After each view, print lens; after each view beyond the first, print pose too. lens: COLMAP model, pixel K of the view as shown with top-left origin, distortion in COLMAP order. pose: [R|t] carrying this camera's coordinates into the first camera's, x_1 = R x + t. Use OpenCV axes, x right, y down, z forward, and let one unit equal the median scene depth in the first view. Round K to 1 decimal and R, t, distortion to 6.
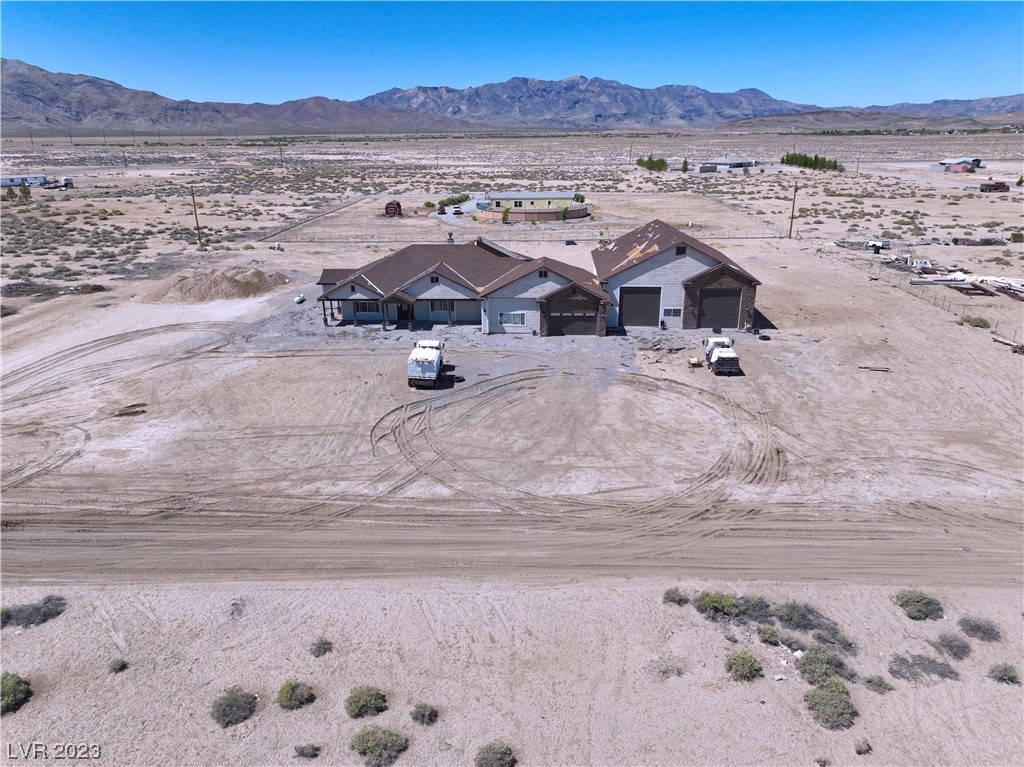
lens RADIAL K [[719.8, 0, 514.5], [0, 719.8, 383.7], [0, 0, 1]] dist [0.002007, 0.013467]
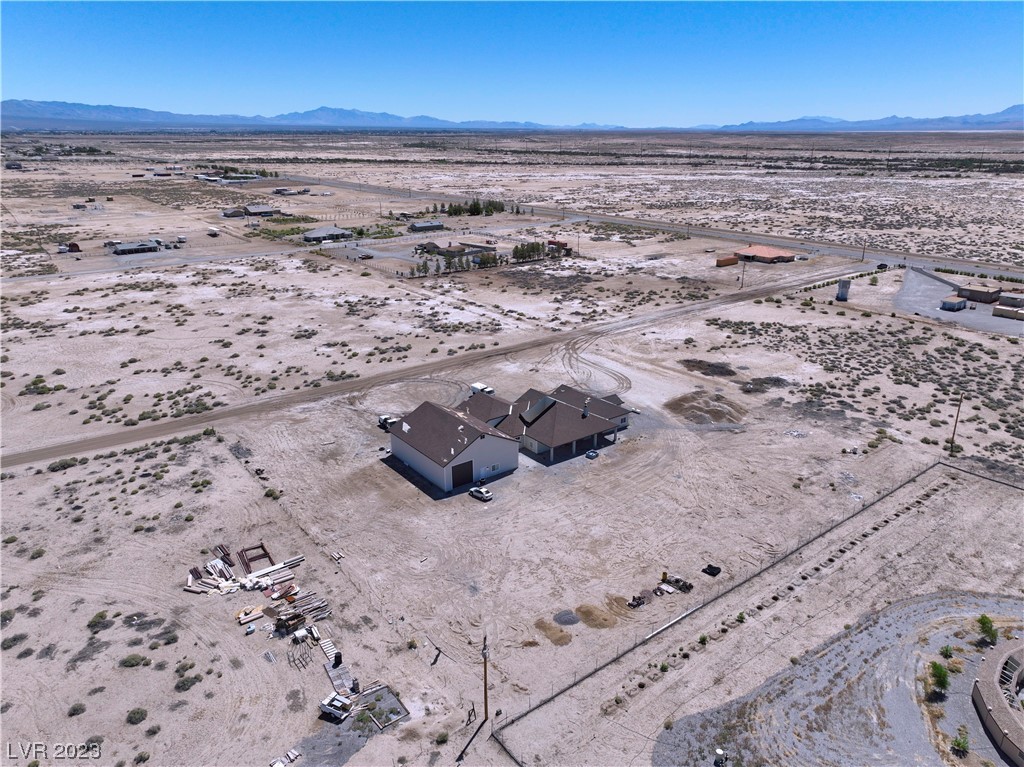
lens RADIAL K [[719.8, 0, 515.5], [0, 719.8, 387.5], [0, 0, 1]] dist [0.002007, 0.013467]
pose [[-0.764004, 0.230995, -0.602444, 0.462840], [-0.204800, 0.798610, 0.565932, -0.525013], [0.611846, 0.555755, -0.562834, 0.855928]]
